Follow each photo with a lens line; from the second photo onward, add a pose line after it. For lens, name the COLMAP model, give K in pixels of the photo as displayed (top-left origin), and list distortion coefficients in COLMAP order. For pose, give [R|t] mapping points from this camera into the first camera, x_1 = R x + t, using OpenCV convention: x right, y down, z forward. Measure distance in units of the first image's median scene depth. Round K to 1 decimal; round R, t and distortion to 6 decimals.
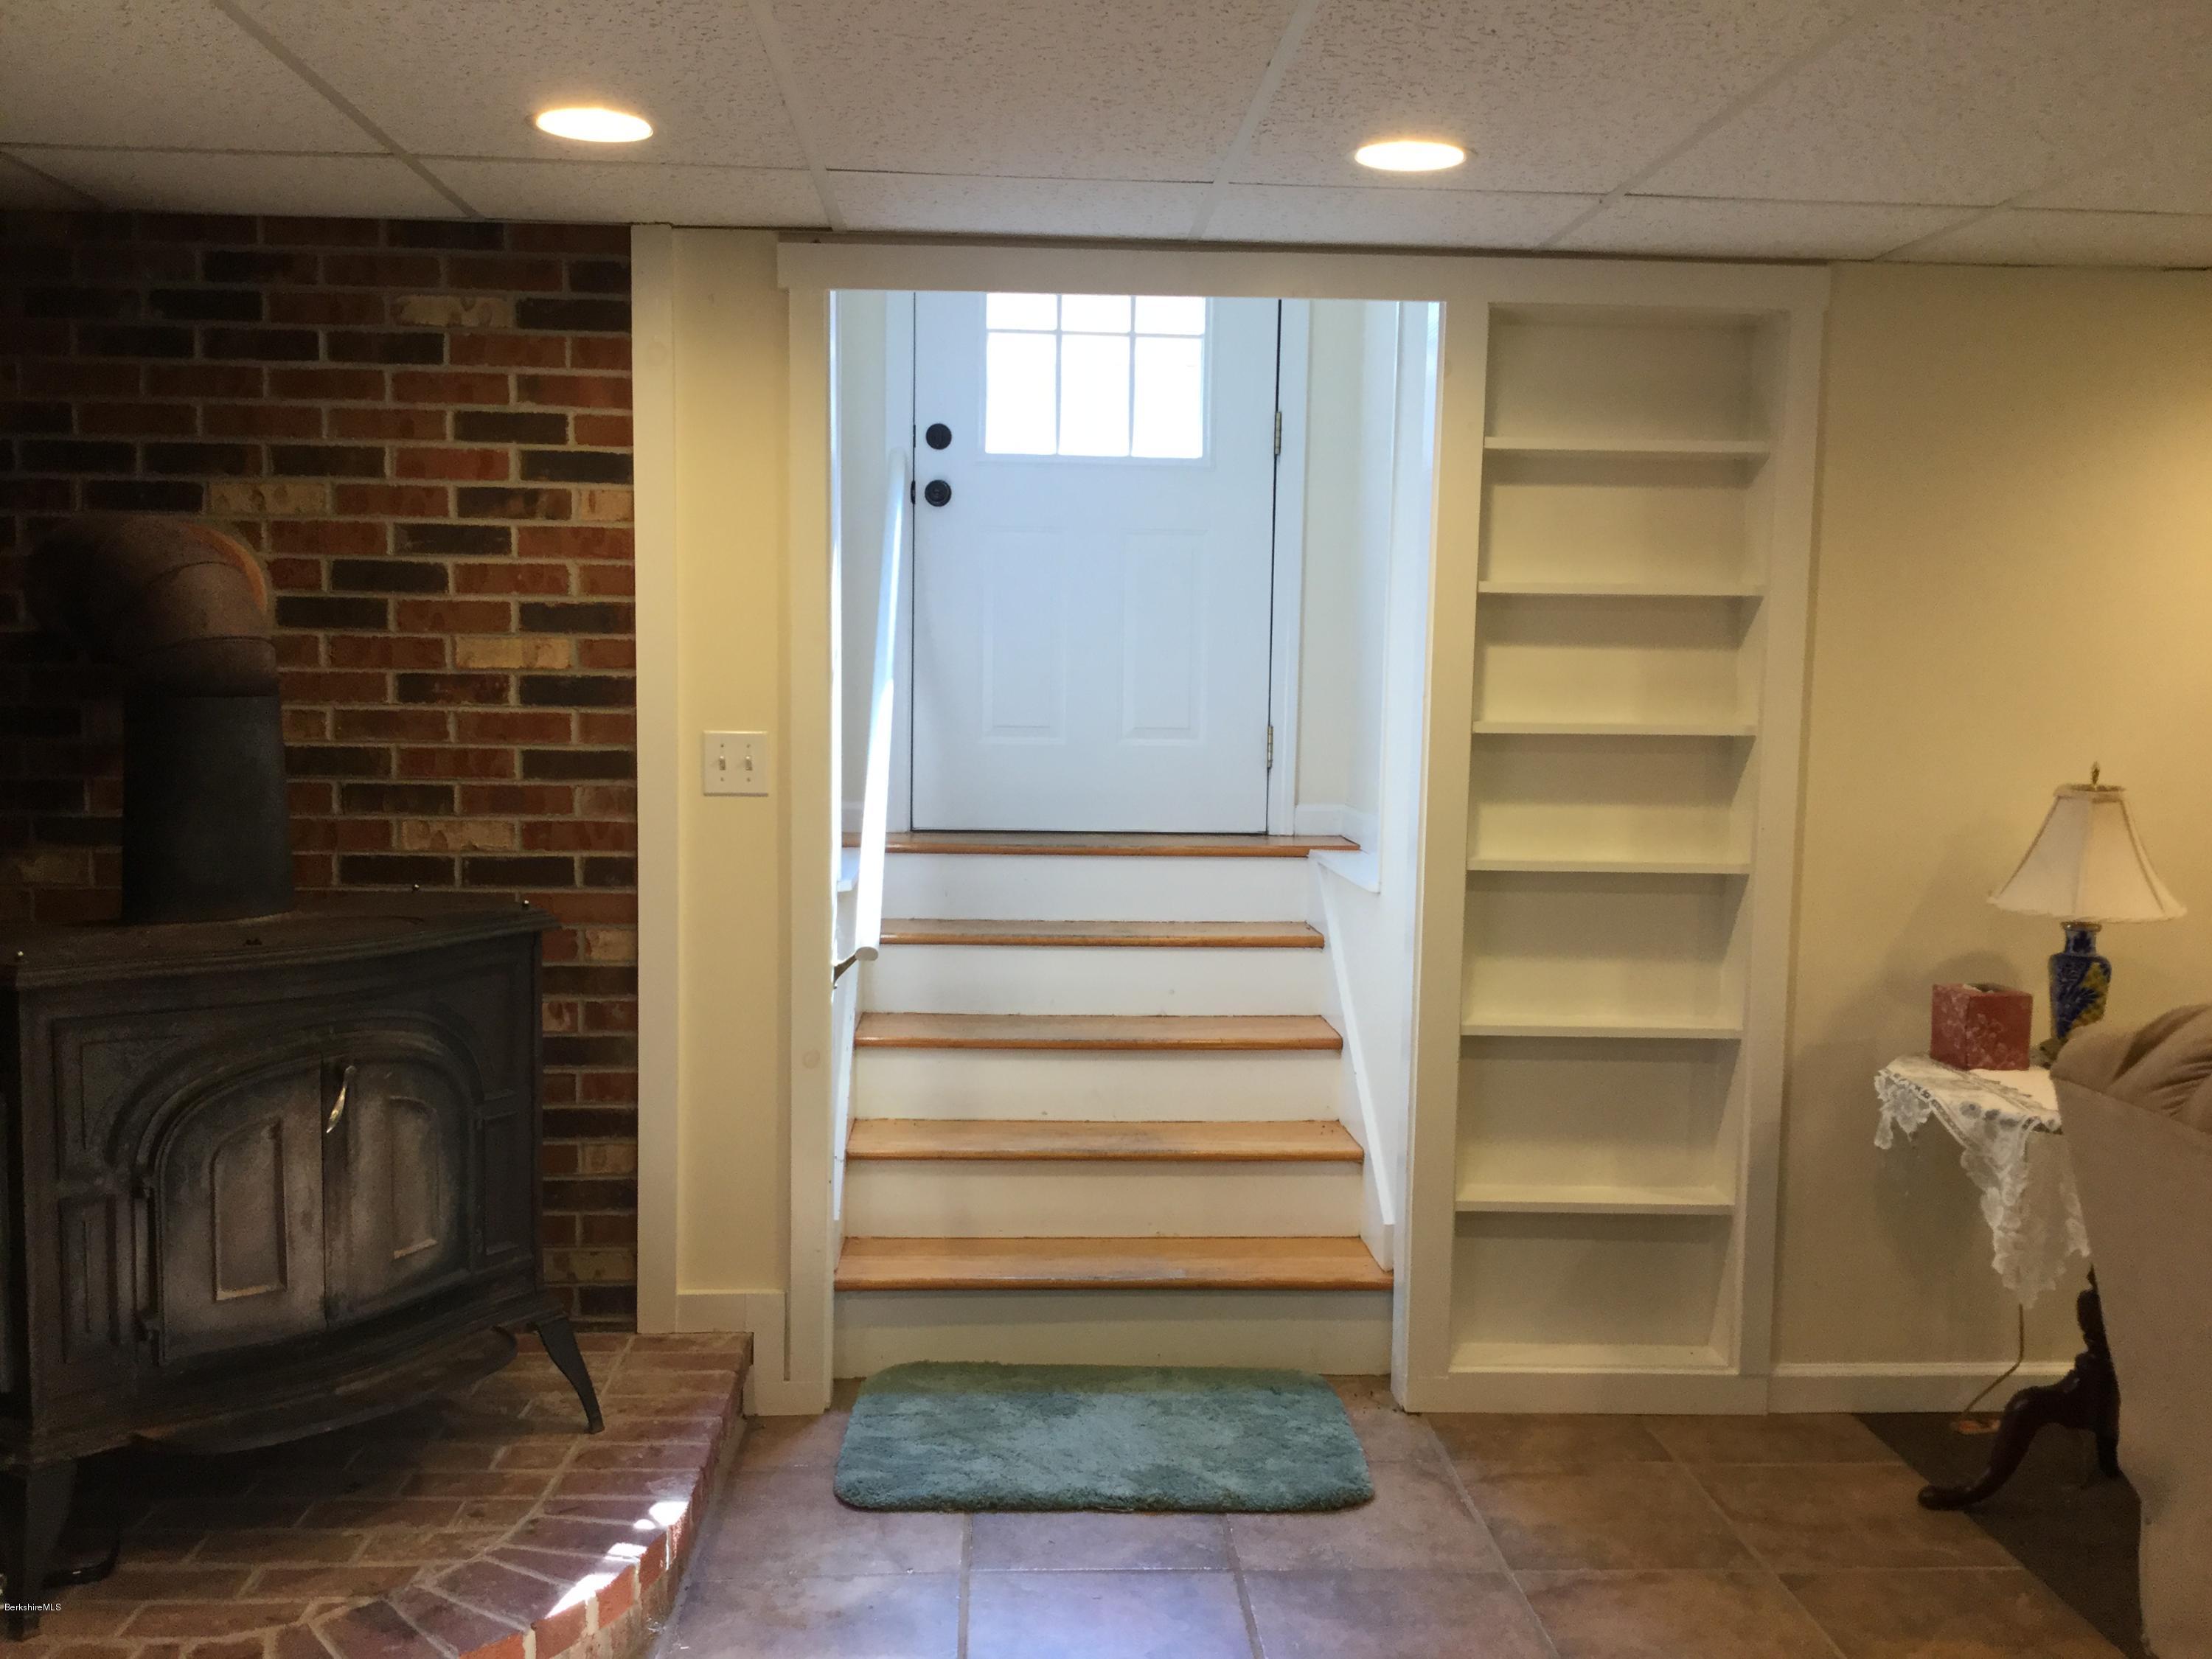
lens RADIAL K [[1983.8, 0, 1107.7], [0, 1983.8, 822.9], [0, 0, 1]] dist [0.121481, -0.245959]
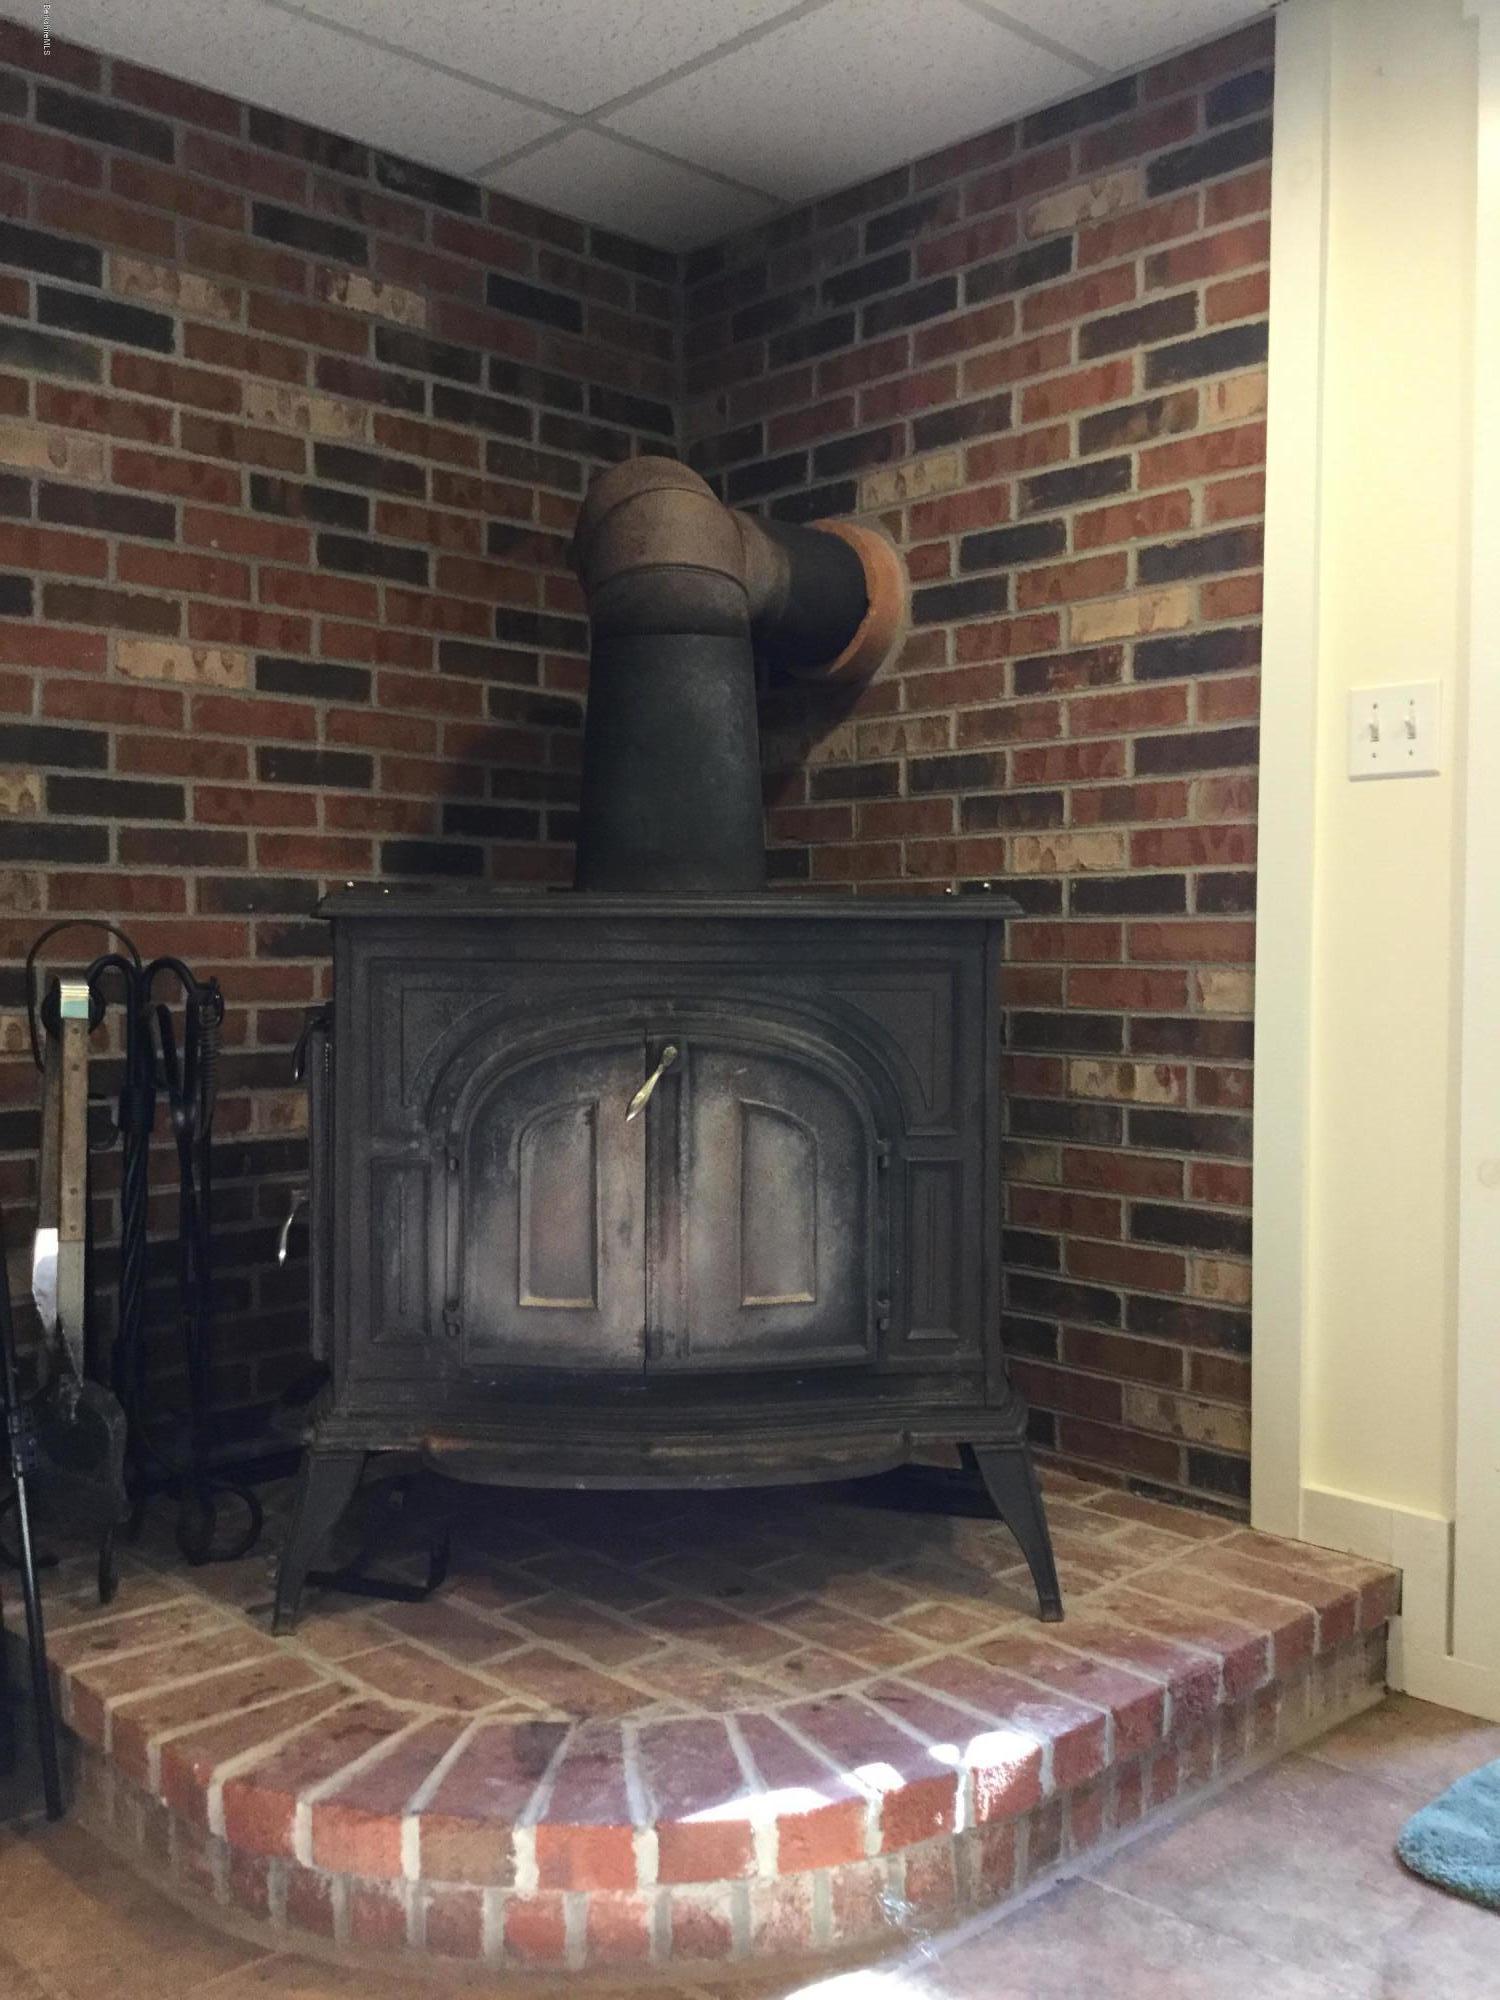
lens RADIAL K [[1793.7, 0, 747.4], [0, 1793.7, 1007.8], [0, 0, 1]] dist [0.121481, -0.245959]
pose [[0.650256, 0.017127, -0.759522, 0.149281], [-0.055372, 0.998155, -0.024898, 0.095312], [0.757695, 0.058246, 0.650005, 0.433785]]
